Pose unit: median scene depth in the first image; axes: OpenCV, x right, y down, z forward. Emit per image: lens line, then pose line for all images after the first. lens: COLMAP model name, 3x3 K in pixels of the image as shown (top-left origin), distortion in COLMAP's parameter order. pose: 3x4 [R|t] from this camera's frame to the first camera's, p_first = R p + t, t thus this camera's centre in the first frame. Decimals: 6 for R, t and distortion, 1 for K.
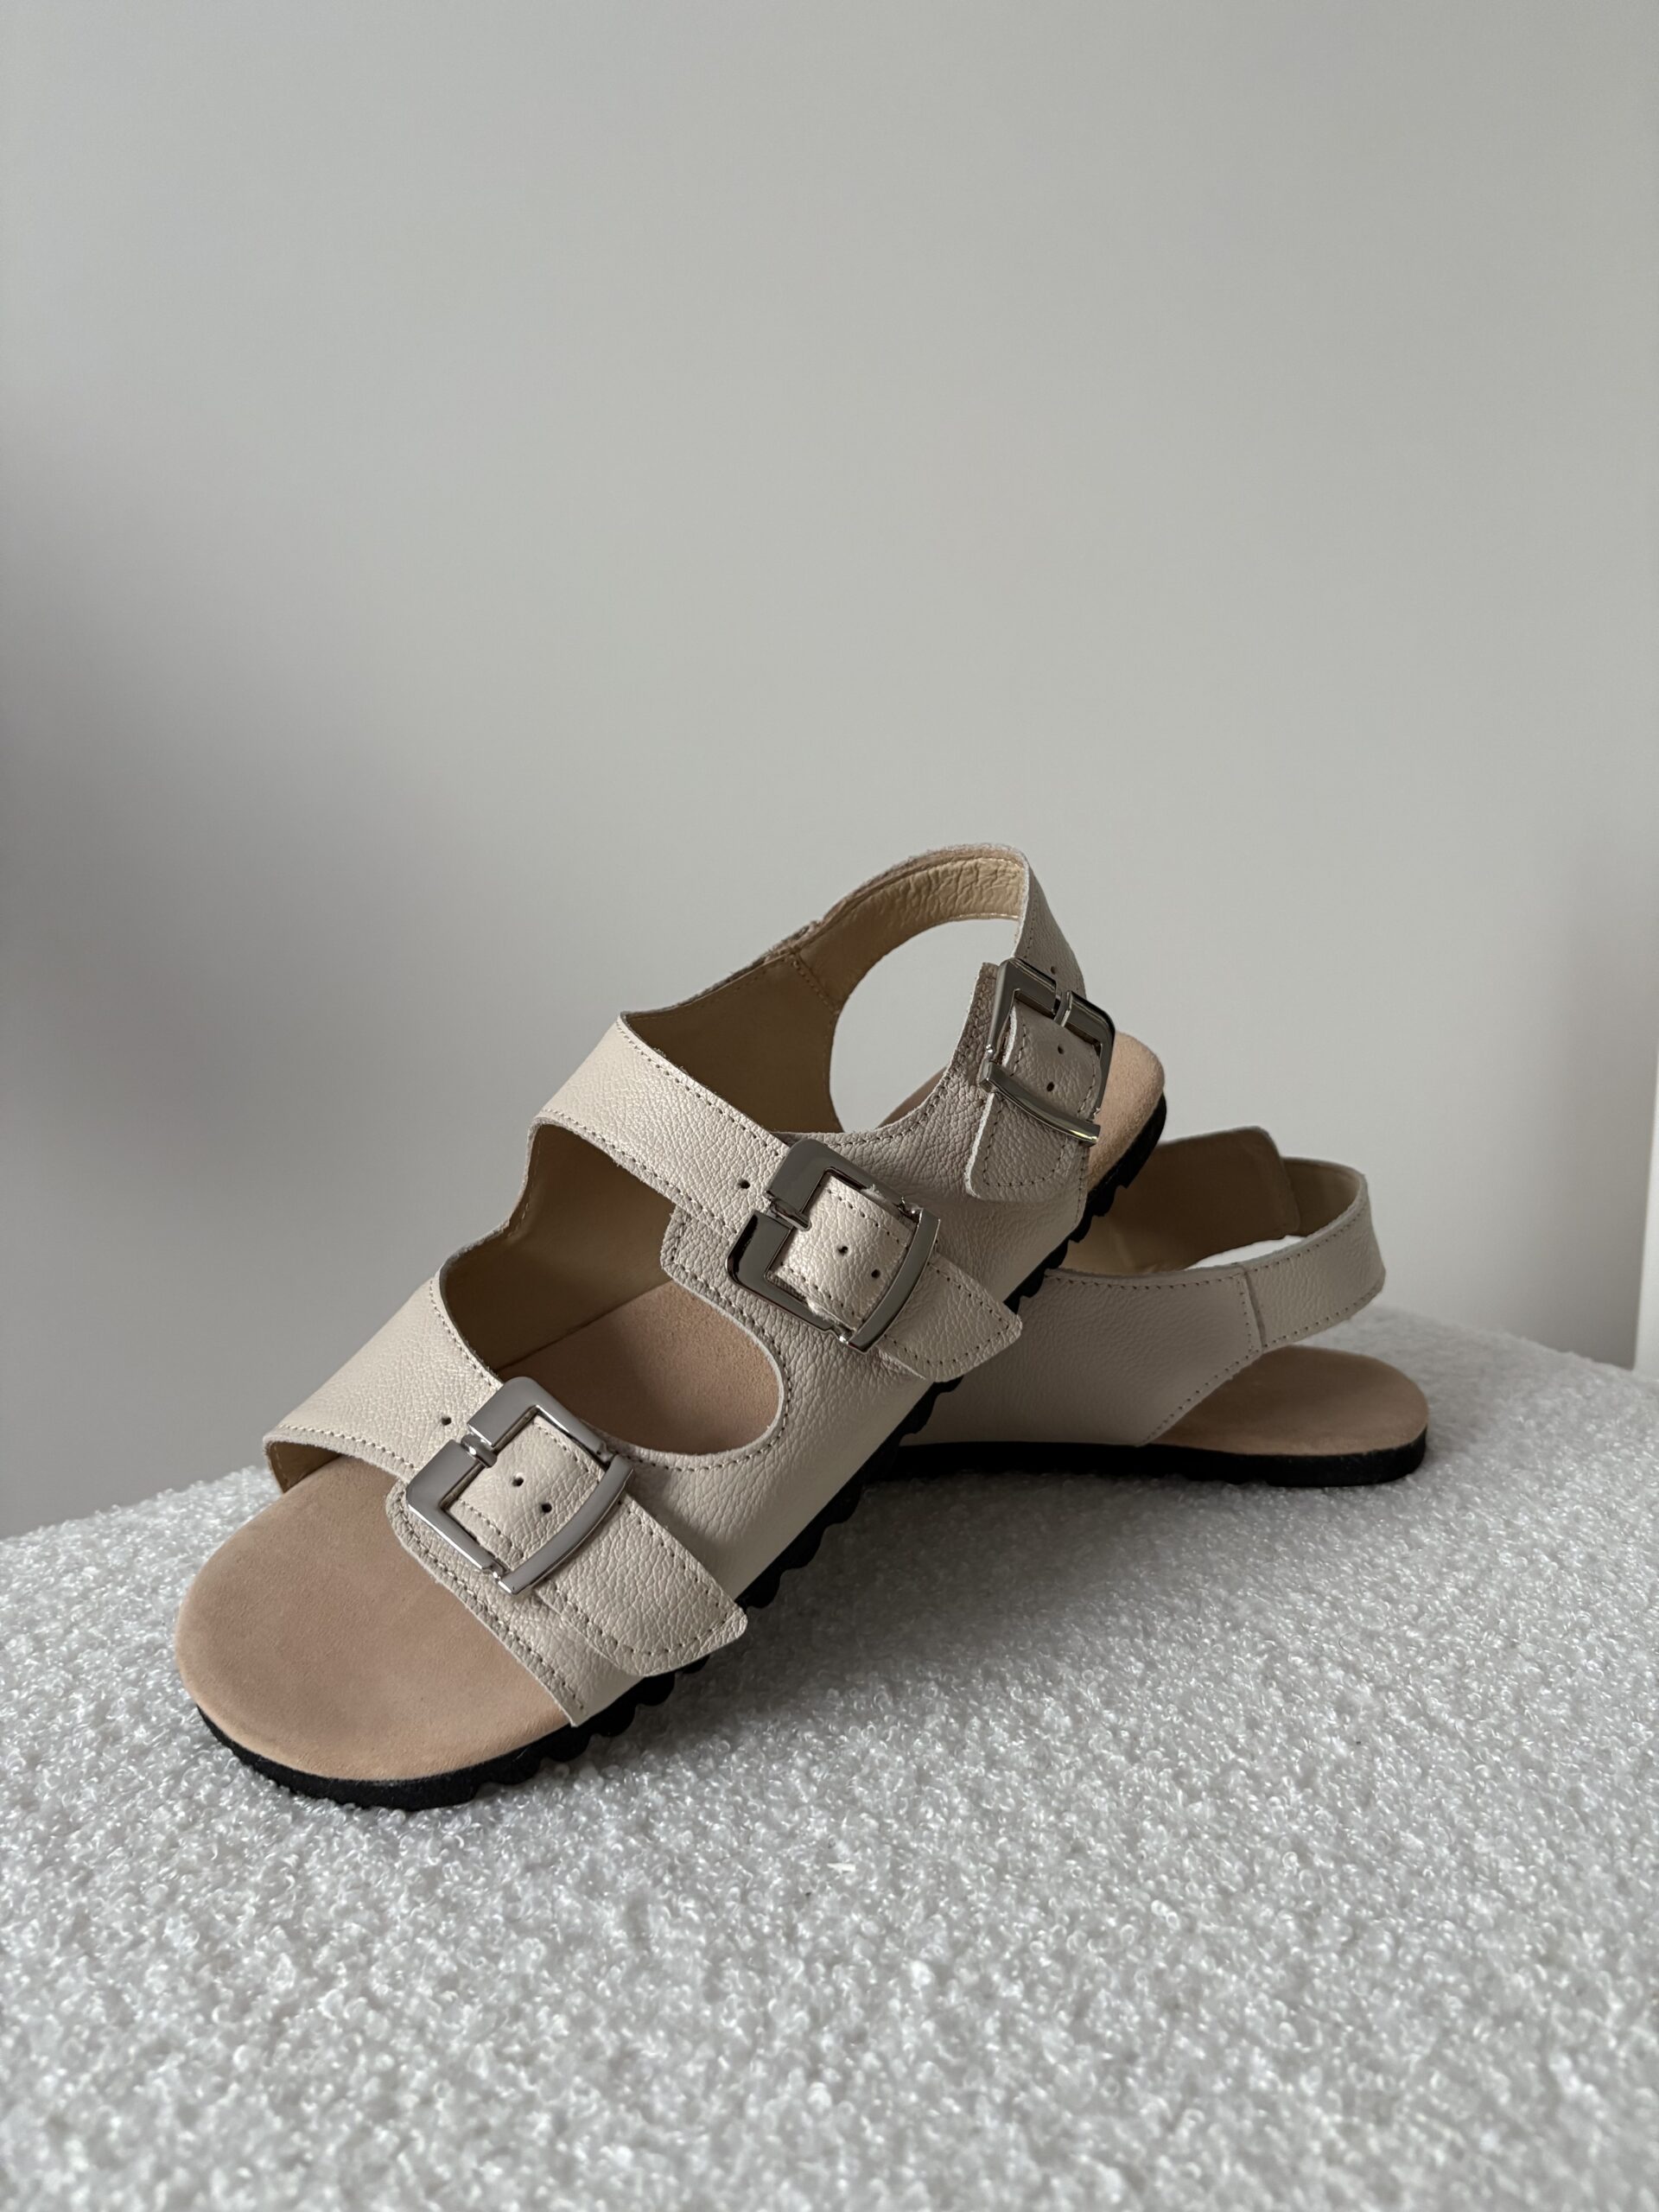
lens RADIAL K [[1663.4, 0, 868.9], [0, 1663.4, 1084.2], [0, 0, 1]] dist [0.056458, -0.080215]
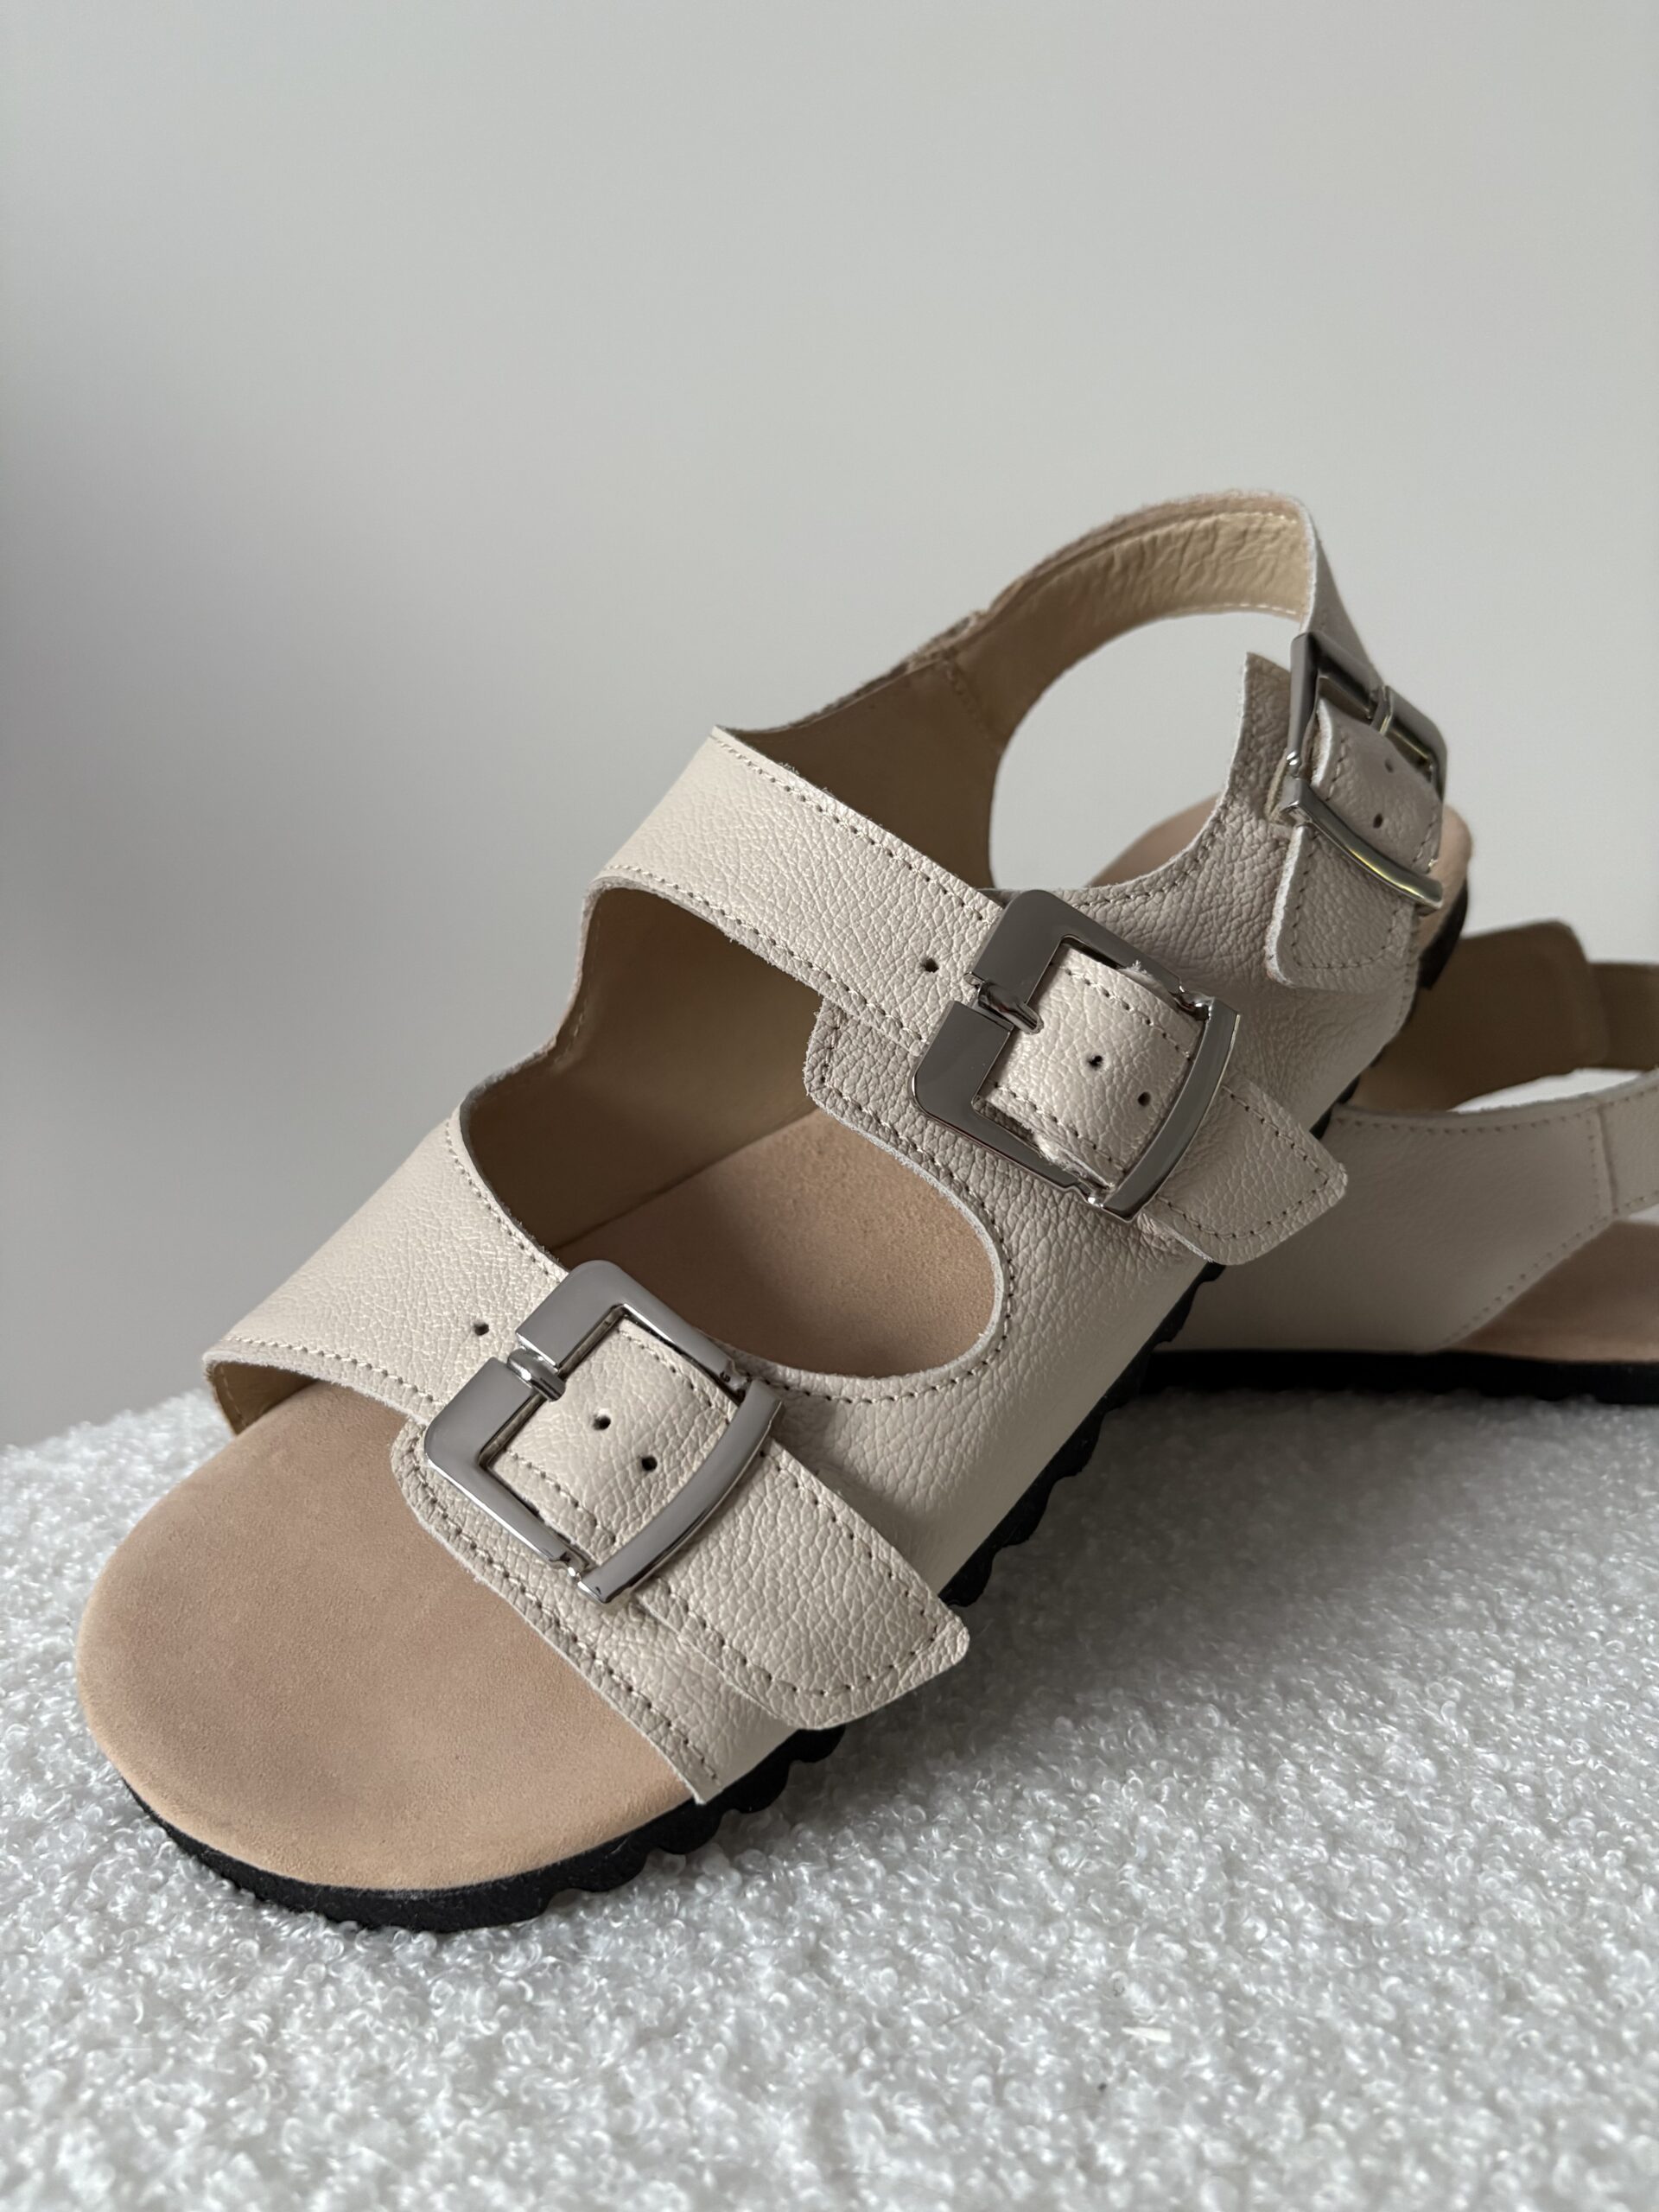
lens RADIAL K [[1680.8, 0, 862.5], [0, 1680.8, 1101.1], [0, 0, 1]] dist [0.104668, -0.158694]
pose [[0.999925, -0.008898, 0.008448, -0.114791], [0.008268, 0.997376, 0.071920, 0.070198], [-0.009066, -0.071845, 0.997375, 0.366159]]
